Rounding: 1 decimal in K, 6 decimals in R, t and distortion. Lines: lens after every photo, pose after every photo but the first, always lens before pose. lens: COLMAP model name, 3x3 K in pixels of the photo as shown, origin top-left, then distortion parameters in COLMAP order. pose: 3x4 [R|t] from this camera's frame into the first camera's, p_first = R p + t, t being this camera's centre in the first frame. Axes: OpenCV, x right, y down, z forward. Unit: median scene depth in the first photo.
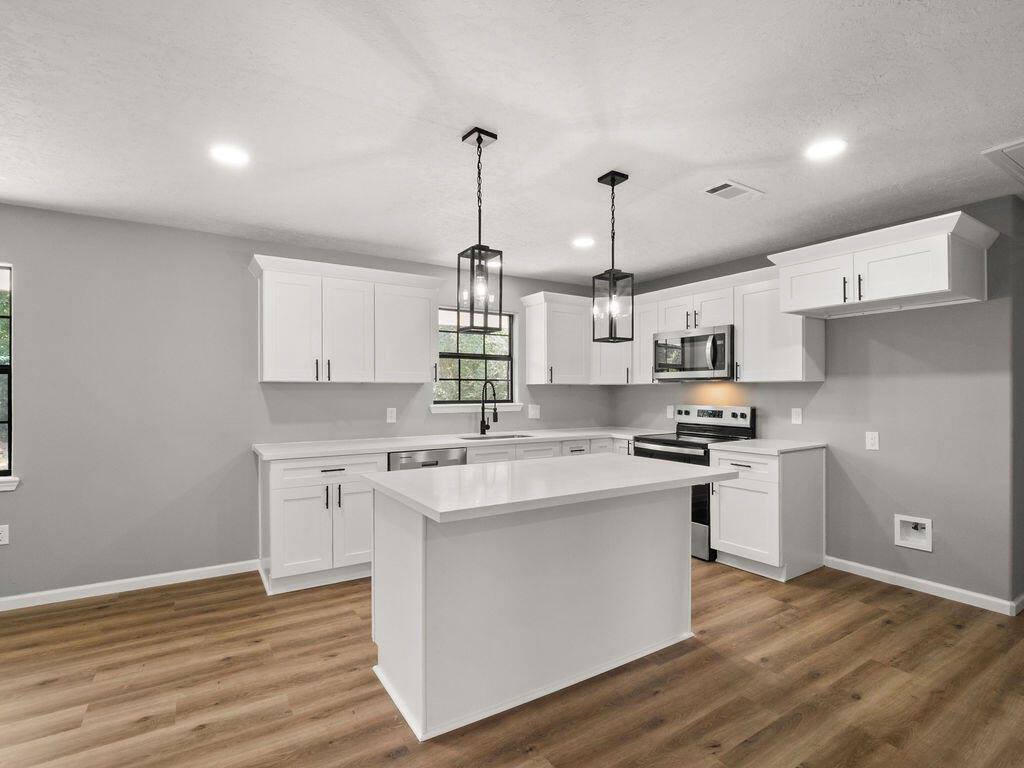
lens RADIAL K [[509.2, 0, 512.0], [0, 509.2, 392.8], [0, 0, 1]] dist [-0.008764, 0.001566]
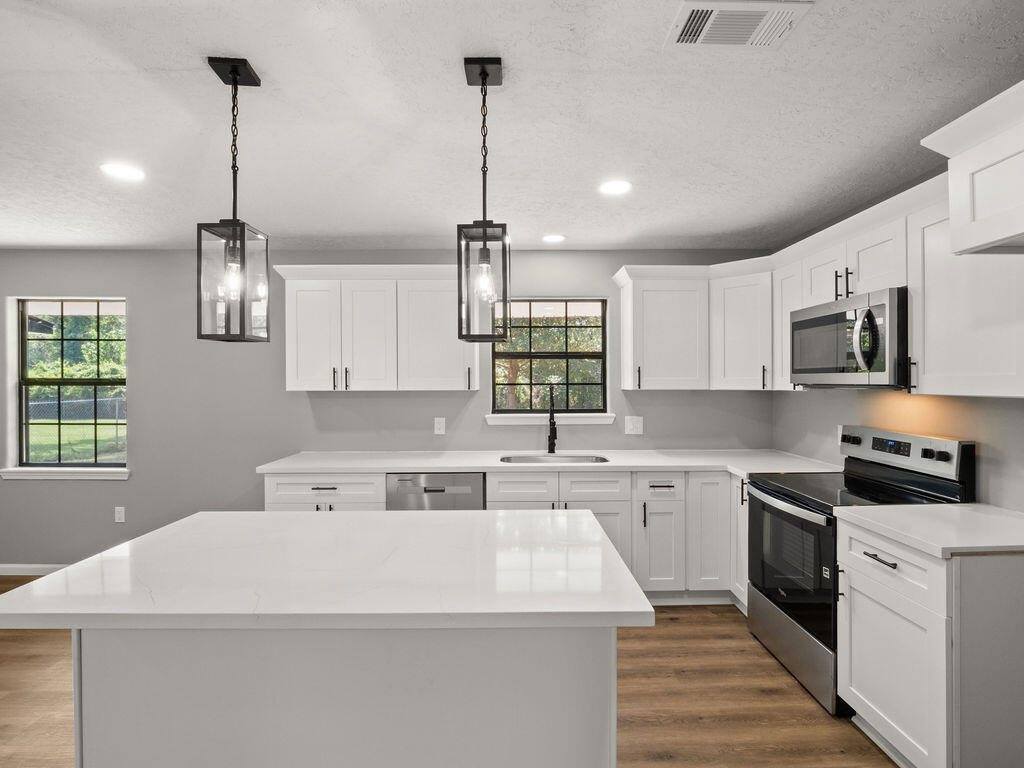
lens RADIAL K [[509.2, 0, 517.1], [0, 509.2, 381.9], [0, 0, 1]] dist [-0.008764, 0.001566]
pose [[0.856618, -0.001602, -0.515948, 0.364744], [0.000296, 0.999997, -0.002613, -0.032891], [0.515950, 0.002086, 0.856616, 0.337654]]
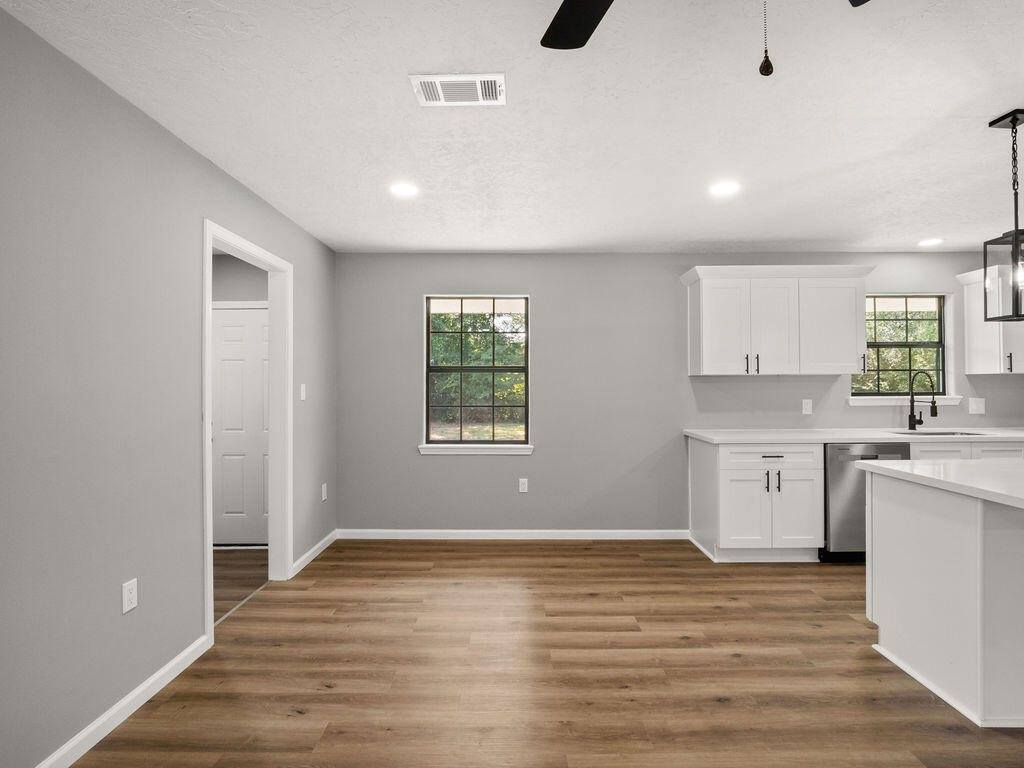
lens RADIAL K [[509.2, 0, 522.3], [0, 509.2, 380.5], [0, 0, 1]] dist [-0.008764, 0.001566]
pose [[0.848285, -0.006877, -0.529495, -0.198230], [0.003325, 0.999965, -0.007660, -0.002297], [0.529529, 0.004738, 0.848279, -0.167300]]
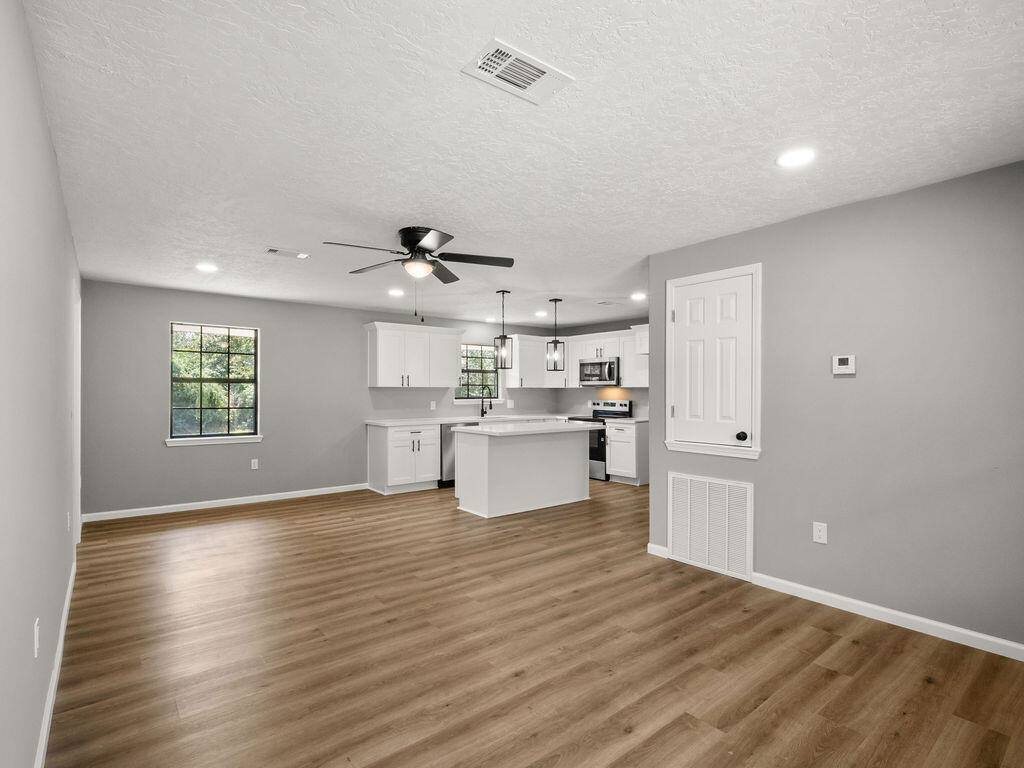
lens RADIAL K [[509.2, 0, 513.6], [0, 509.2, 390.0], [0, 0, 1]] dist [-0.008764, 0.001566]
pose [[0.994435, 0.001441, 0.105343, -0.157654], [-0.001104, 0.999994, -0.003255, -0.004677], [-0.105347, 0.003121, 0.994431, -0.857162]]
